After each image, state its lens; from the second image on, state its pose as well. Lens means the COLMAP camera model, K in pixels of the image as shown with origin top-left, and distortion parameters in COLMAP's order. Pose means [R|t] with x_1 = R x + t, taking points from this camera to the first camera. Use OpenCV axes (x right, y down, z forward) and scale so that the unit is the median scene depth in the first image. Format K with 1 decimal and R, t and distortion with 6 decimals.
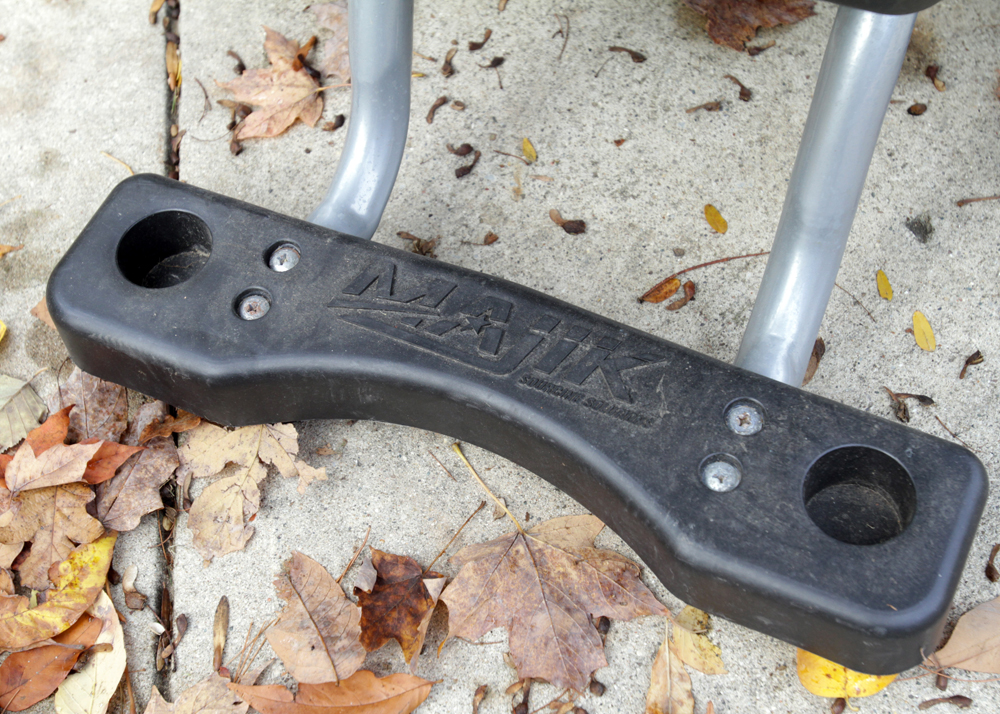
lens RADIAL K [[1683.0, 0, 499.3], [0, 1683.0, 356.3], [0, 0, 1]] dist [-0.027051, 0.000000]
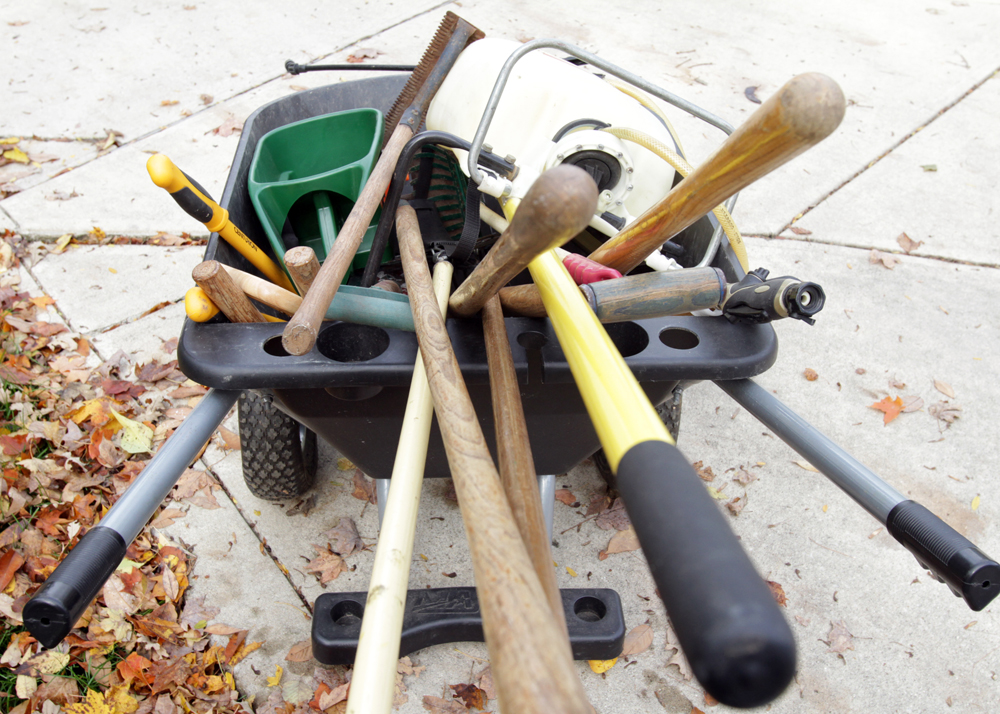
lens RADIAL K [[1106.5, 0, 500.5], [0, 1106.5, 356.7], [0, 0, 1]] dist [0.003819, 0.000000]
pose [[0.880292, -0.190018, 0.434718, -0.642741], [0.331081, 0.902330, -0.276016, 0.139381], [-0.339812, 0.386902, 0.857225, -0.835070]]
